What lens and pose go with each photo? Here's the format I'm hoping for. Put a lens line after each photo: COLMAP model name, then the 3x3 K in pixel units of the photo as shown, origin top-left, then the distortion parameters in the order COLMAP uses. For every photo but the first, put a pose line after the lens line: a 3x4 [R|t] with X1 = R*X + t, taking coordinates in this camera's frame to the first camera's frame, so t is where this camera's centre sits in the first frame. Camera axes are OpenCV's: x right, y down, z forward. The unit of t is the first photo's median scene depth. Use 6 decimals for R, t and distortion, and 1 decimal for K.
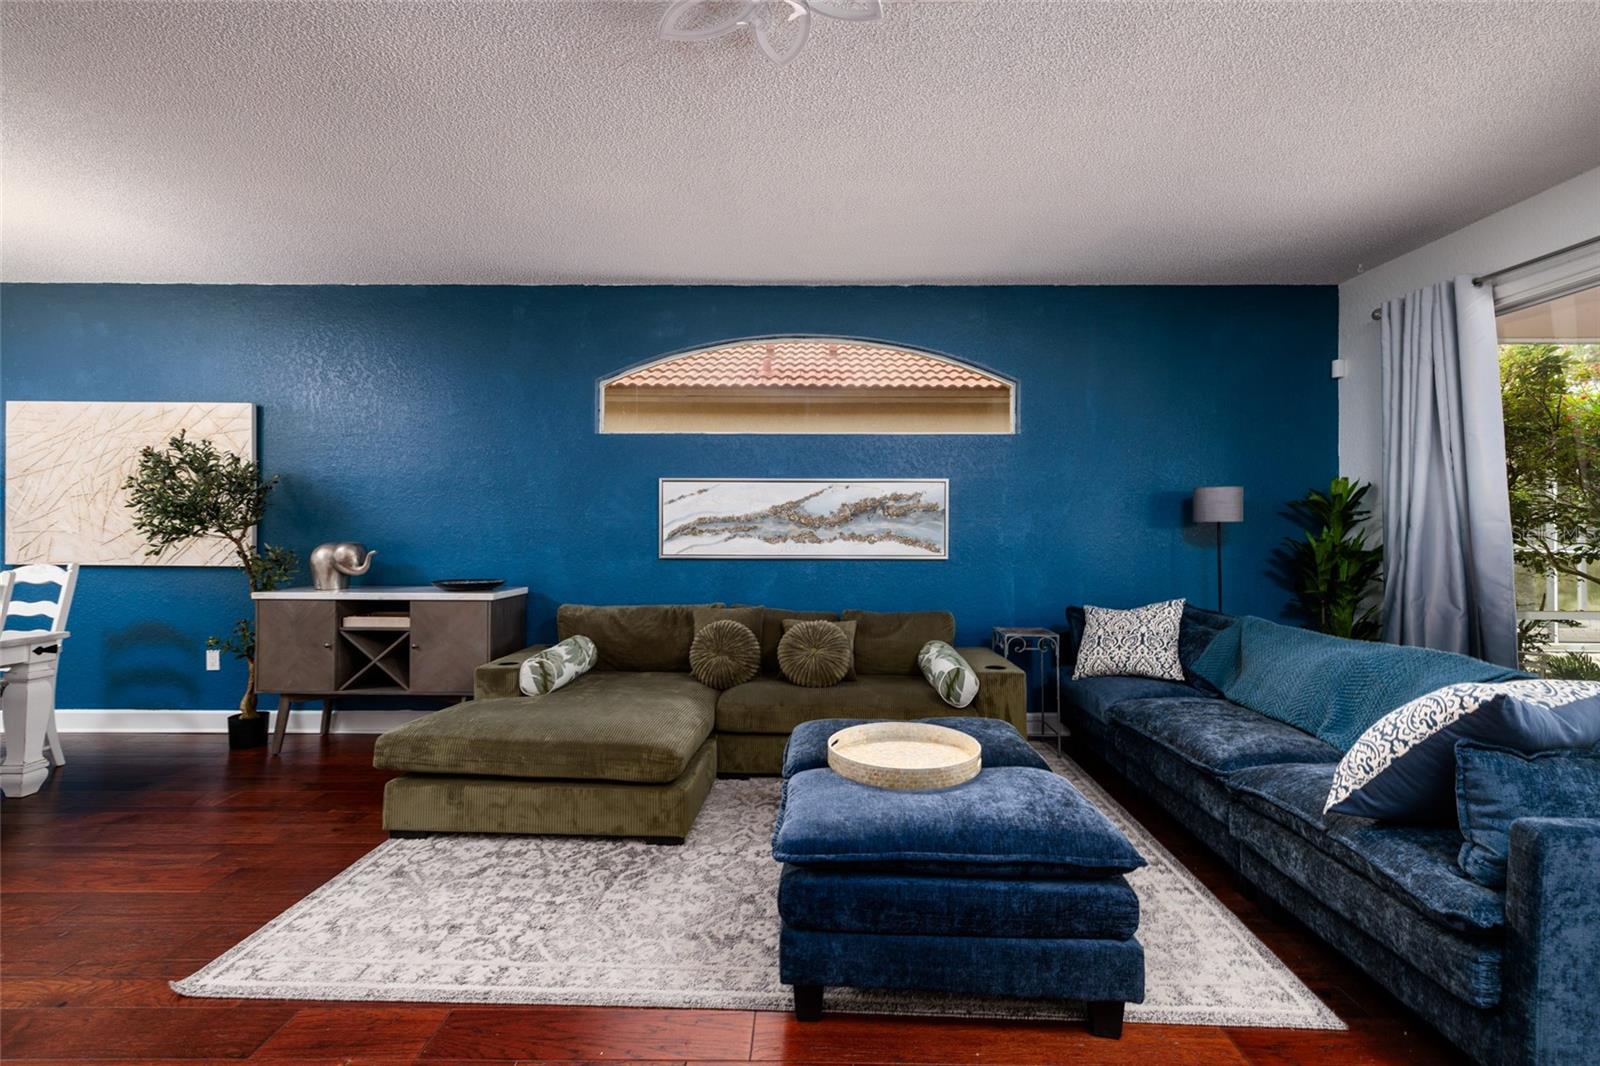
lens RADIAL K [[688.2, 0, 800.0], [0, 688.2, 533.0], [0, 0, 1]] dist [0.000735, 0.000183]
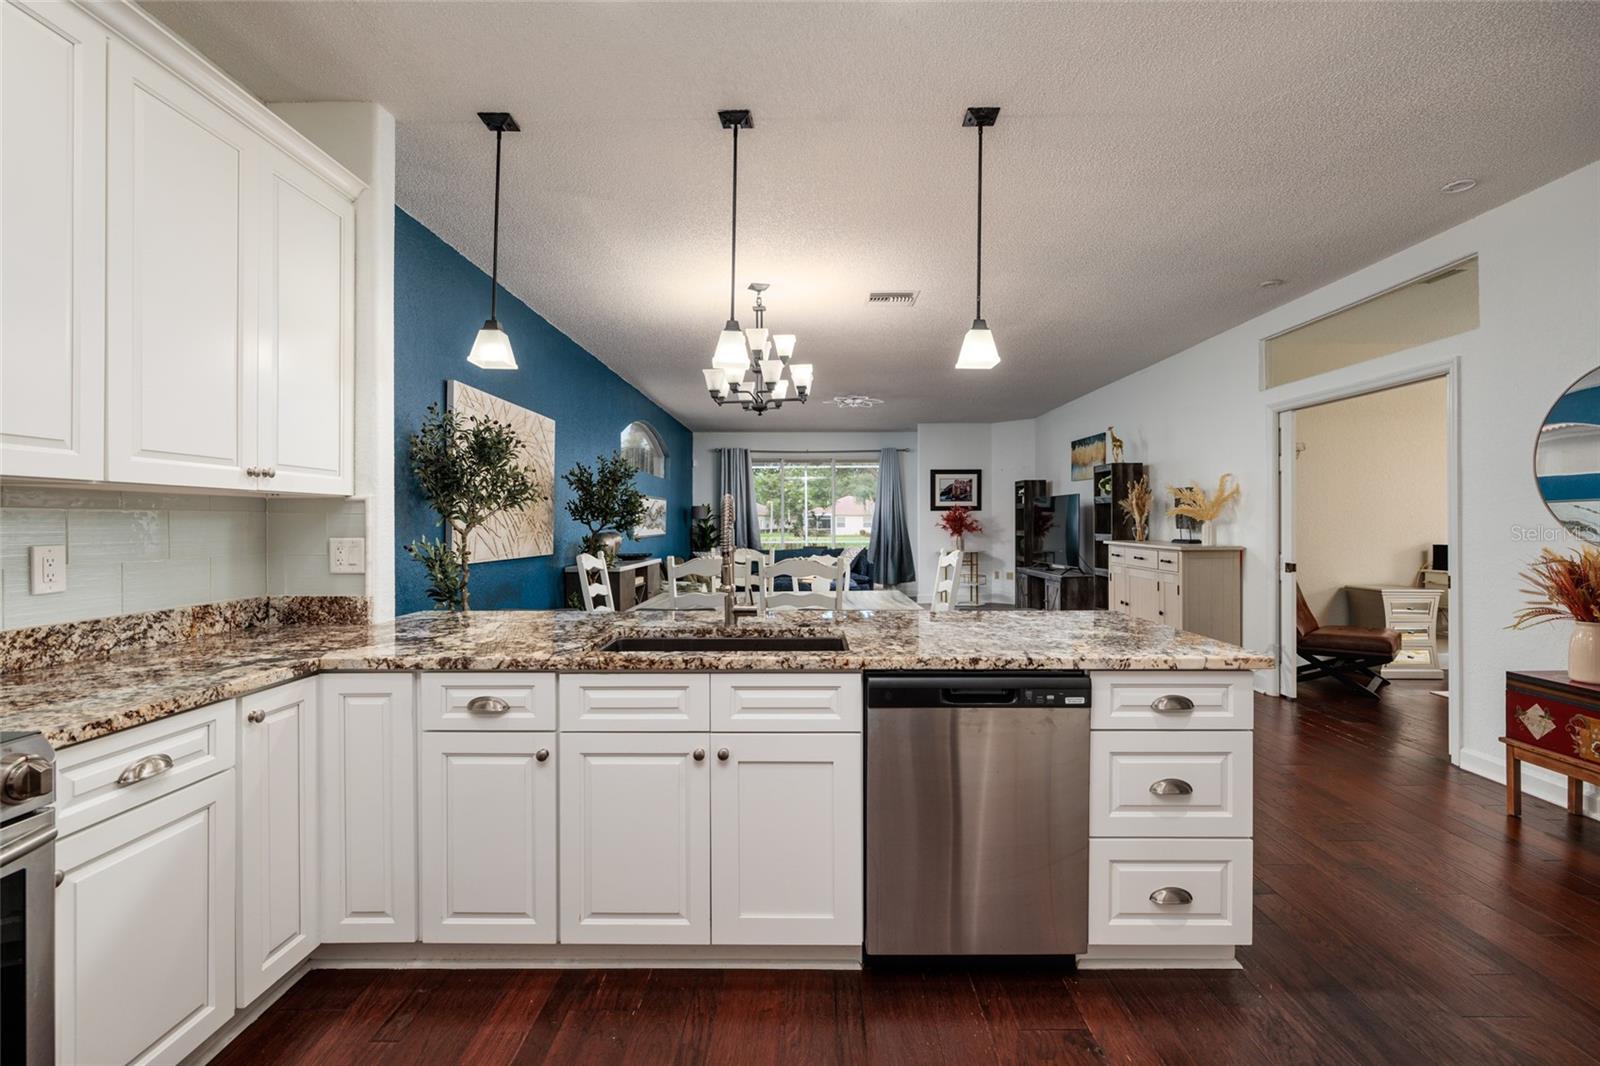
lens RADIAL K [[709.1, 0, 801.8], [0, 709.1, 524.9], [0, 0, 1]] dist [-0.009170, 0.000217]
pose [[0.006503, -0.006147, 0.999960, -2.055867], [-0.001536, 0.999980, 0.006157, -0.010108], [-0.999978, -0.001576, 0.006493, 0.547706]]
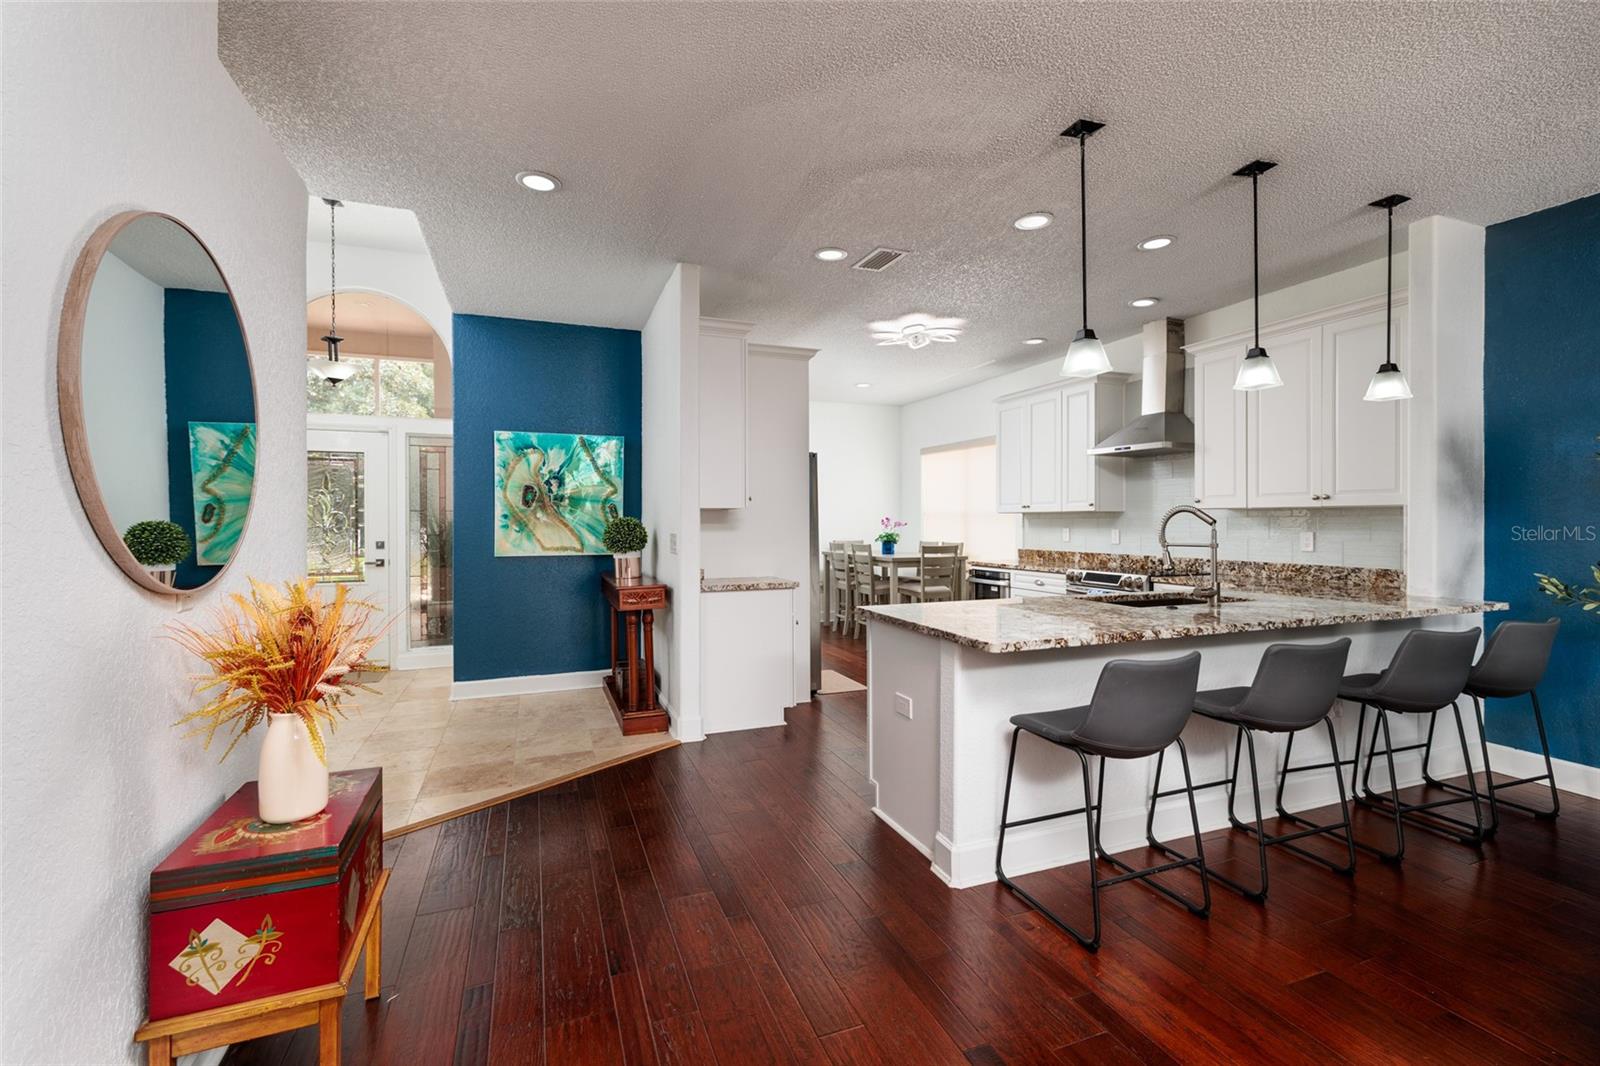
lens RADIAL K [[696.3, 0, 797.7], [0, 696.3, 521.6], [0, 0, 1]] dist [0.004603, 0.000769]
pose [[0.361971, -0.001519, -0.932188, -0.934086], [0.005243, 0.999986, 0.000406, -0.013994], [0.932175, -0.005034, 0.361974, -0.075715]]
